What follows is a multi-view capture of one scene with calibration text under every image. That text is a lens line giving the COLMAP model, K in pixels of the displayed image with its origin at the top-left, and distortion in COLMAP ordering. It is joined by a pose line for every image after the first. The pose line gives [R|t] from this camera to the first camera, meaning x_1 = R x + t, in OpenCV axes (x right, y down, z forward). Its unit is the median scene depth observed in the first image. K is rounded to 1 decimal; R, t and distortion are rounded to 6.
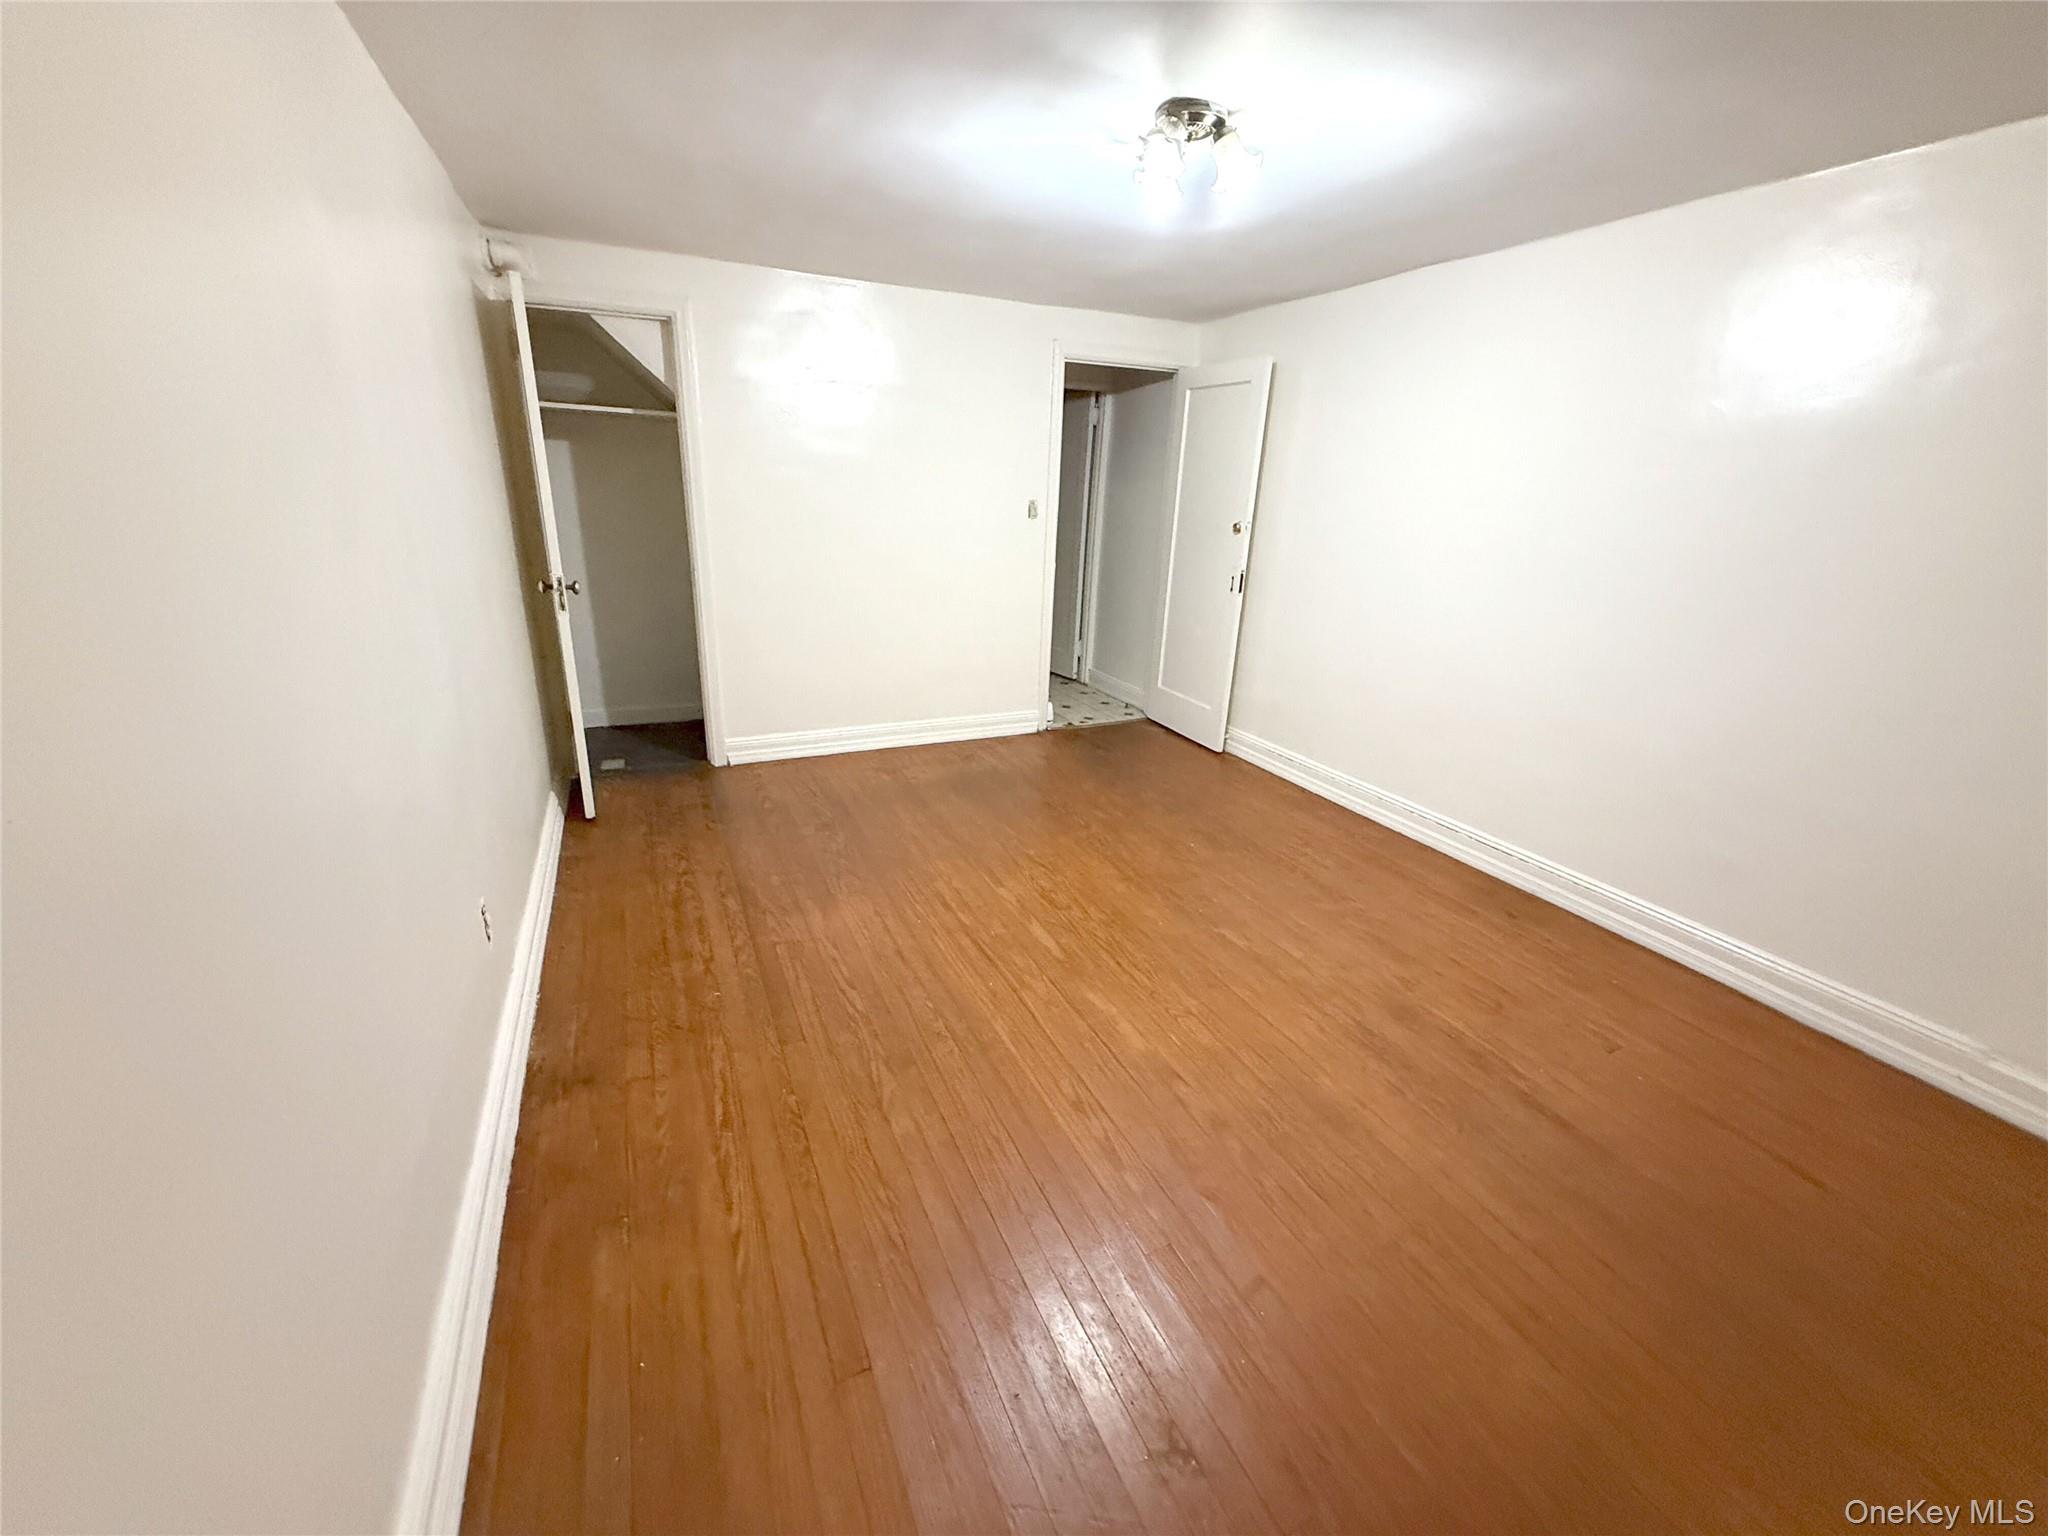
lens RADIAL K [[823.2, 0, 1020.1], [0, 823.2, 769.1], [0, 0, 1]] dist [0.003170, -0.000765]
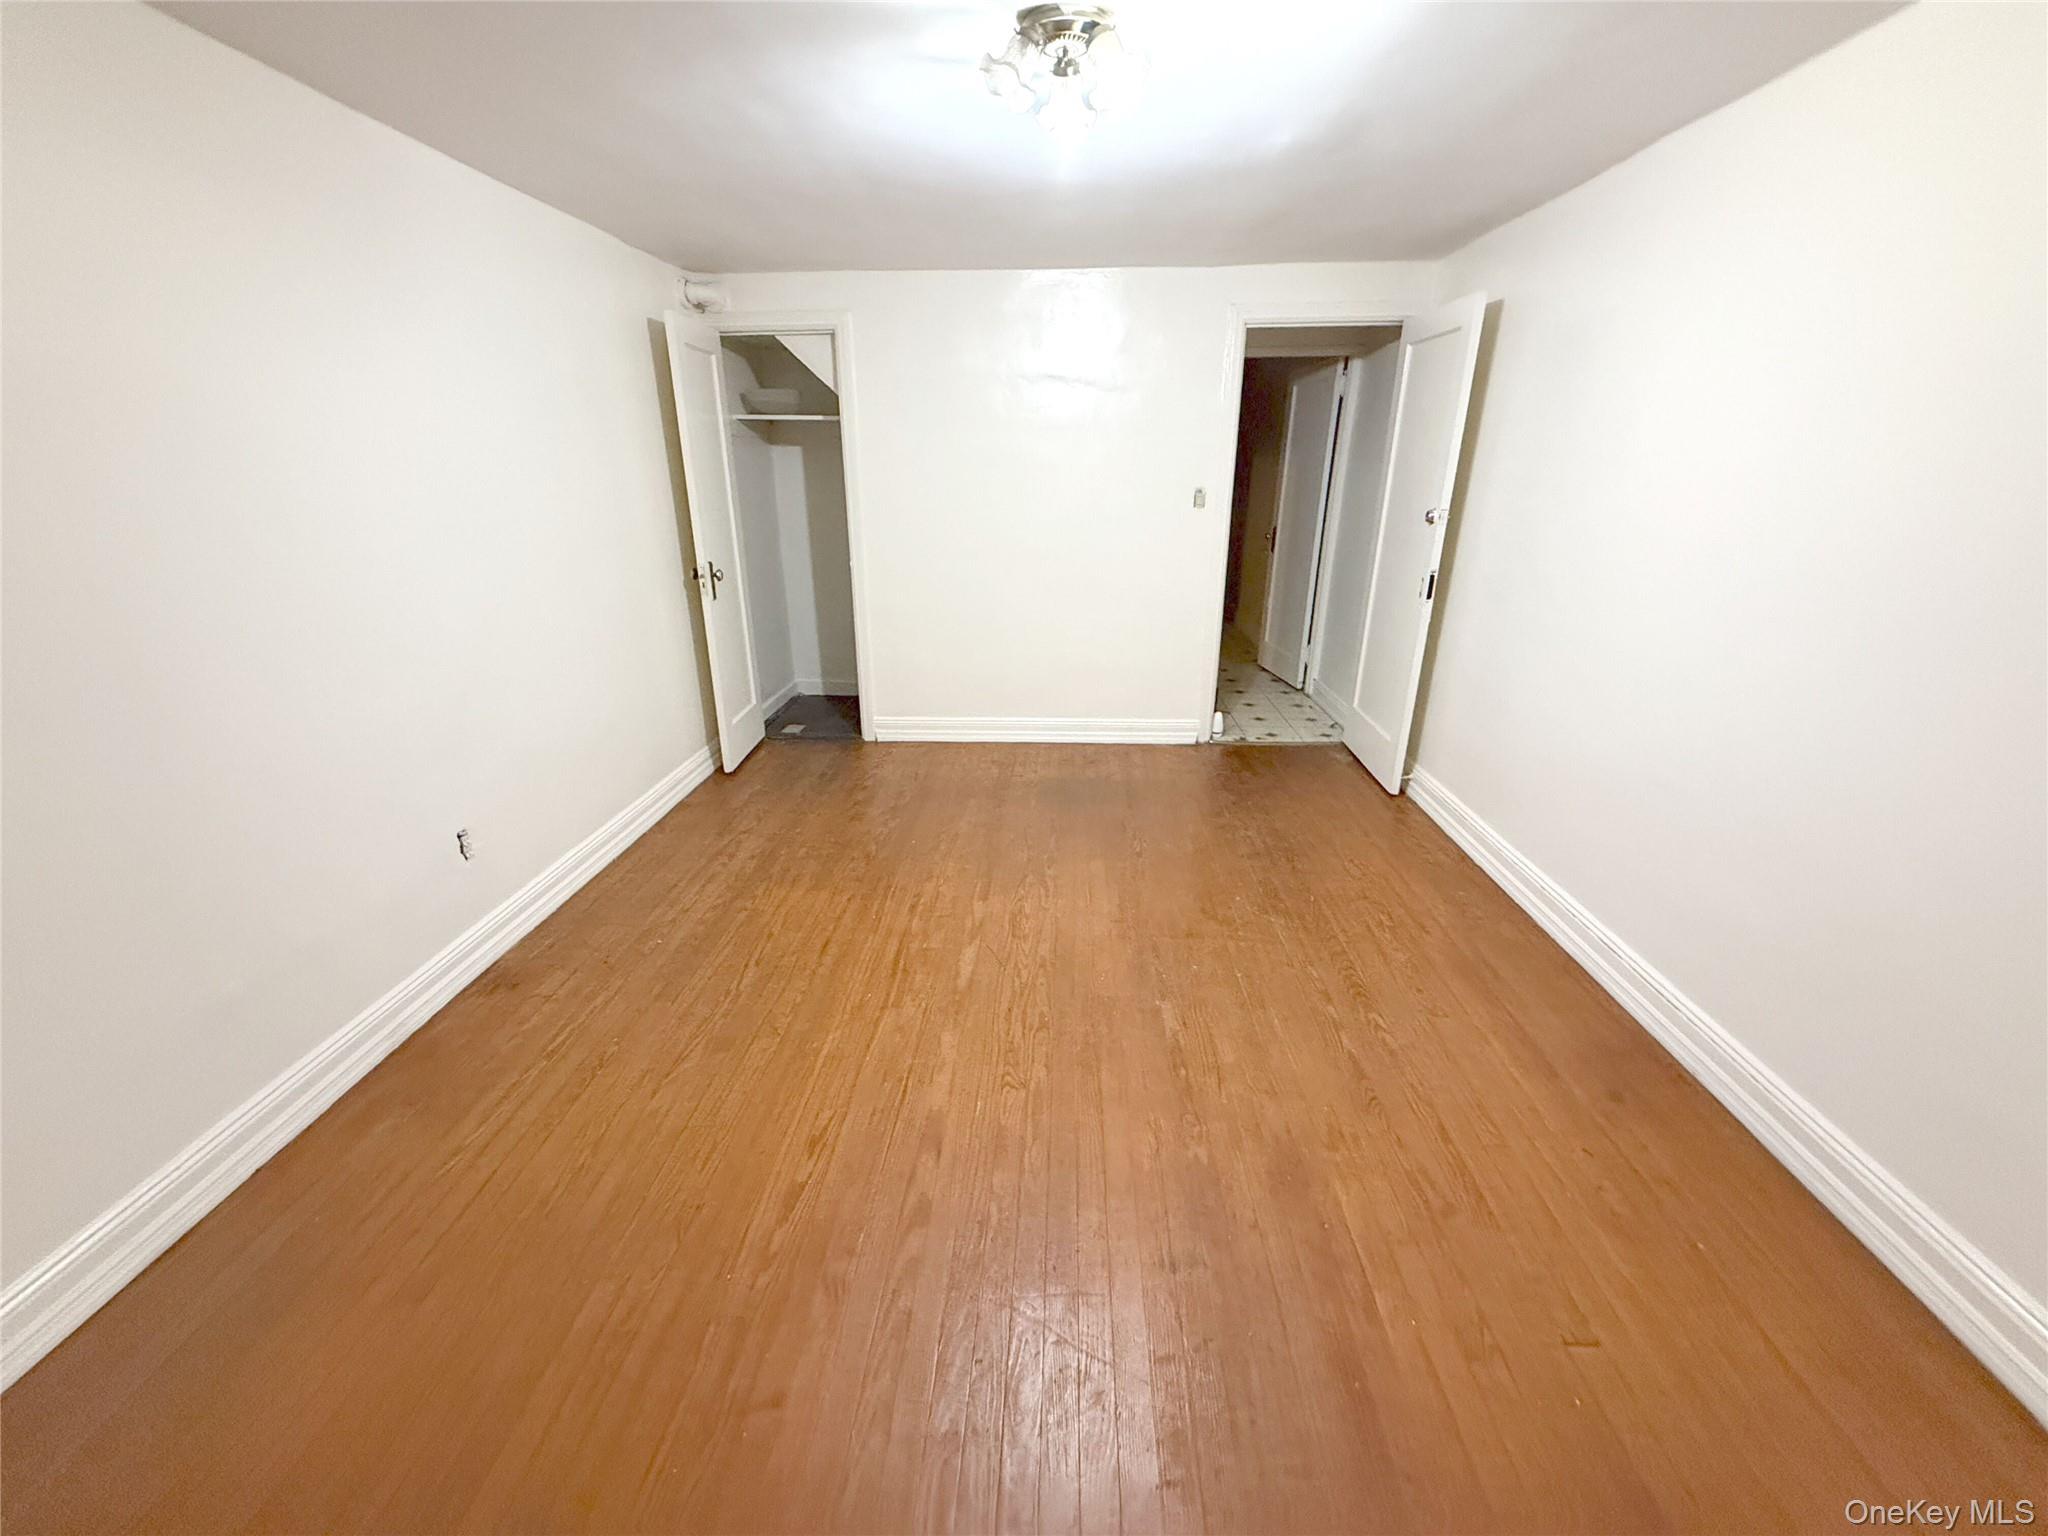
lens RADIAL K [[823.2, 0, 1021.3], [0, 823.2, 765.2], [0, 0, 1]] dist [0.003170, -0.000765]
pose [[0.882744, 0.127982, -0.452088, 0.310545], [-0.122935, 0.991581, 0.040667, -0.040967], [0.453487, 0.019679, 0.891046, 0.124322]]
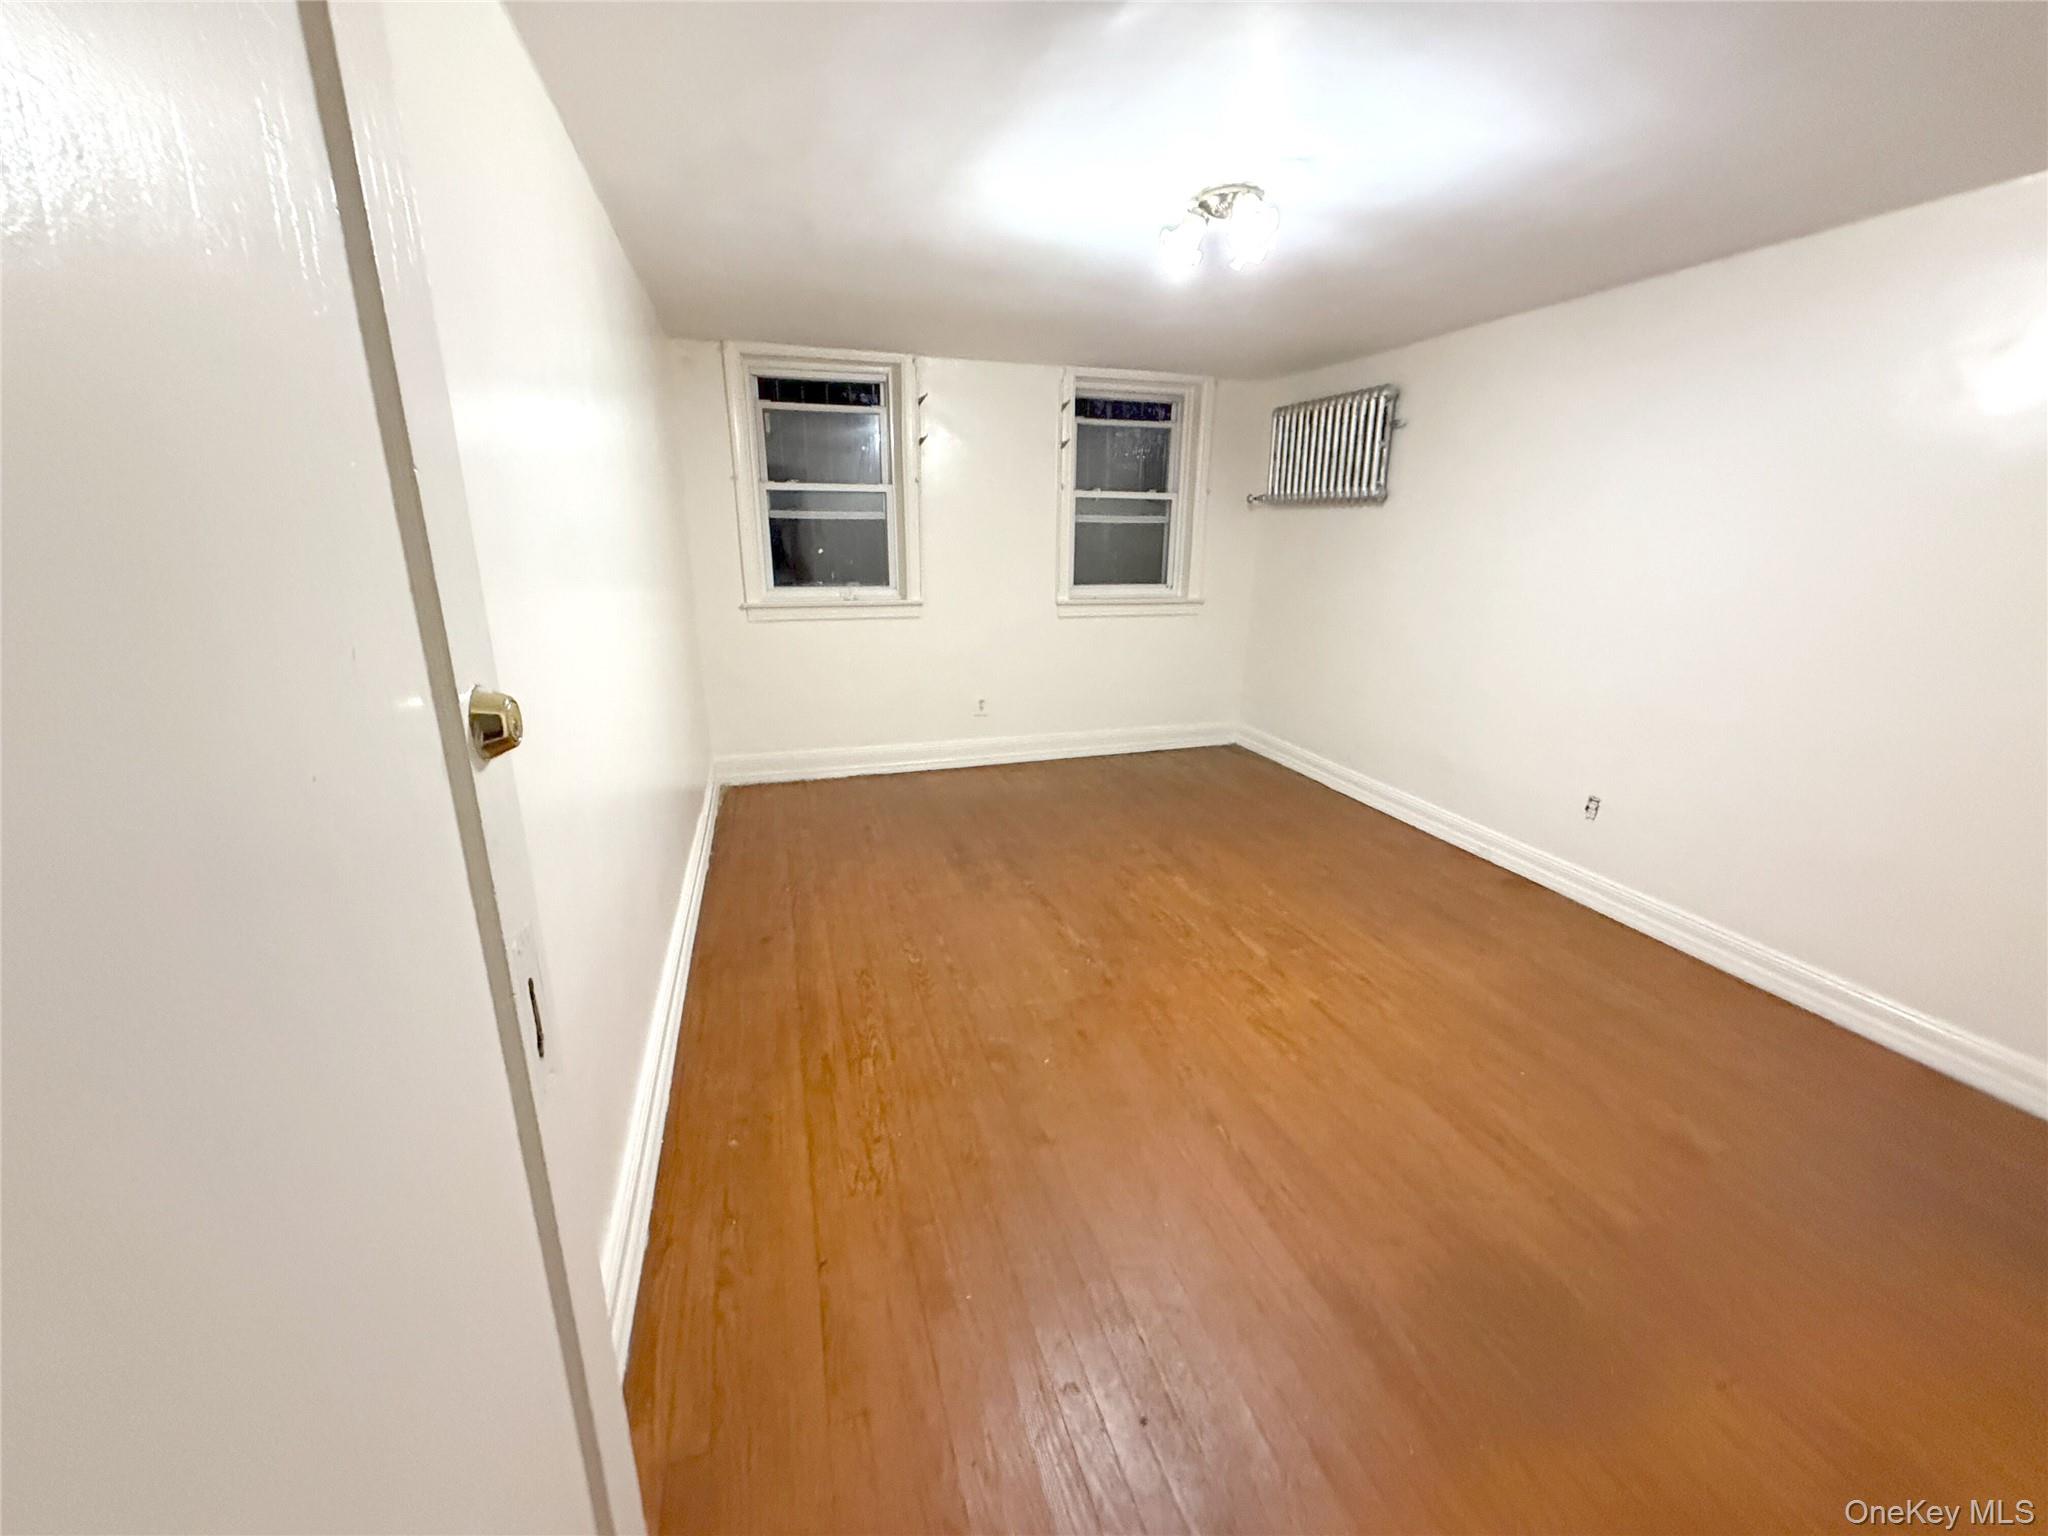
lens RADIAL K [[823.2, 0, 1024.1], [0, 823.2, 762.7], [0, 0, 1]] dist [0.003170, -0.000765]
pose [[-0.989804, -0.080808, 0.117291, 0.140118], [0.003047, 0.811281, 0.584649, -0.398382], [-0.142401, 0.579045, -0.802763, 1.148655]]
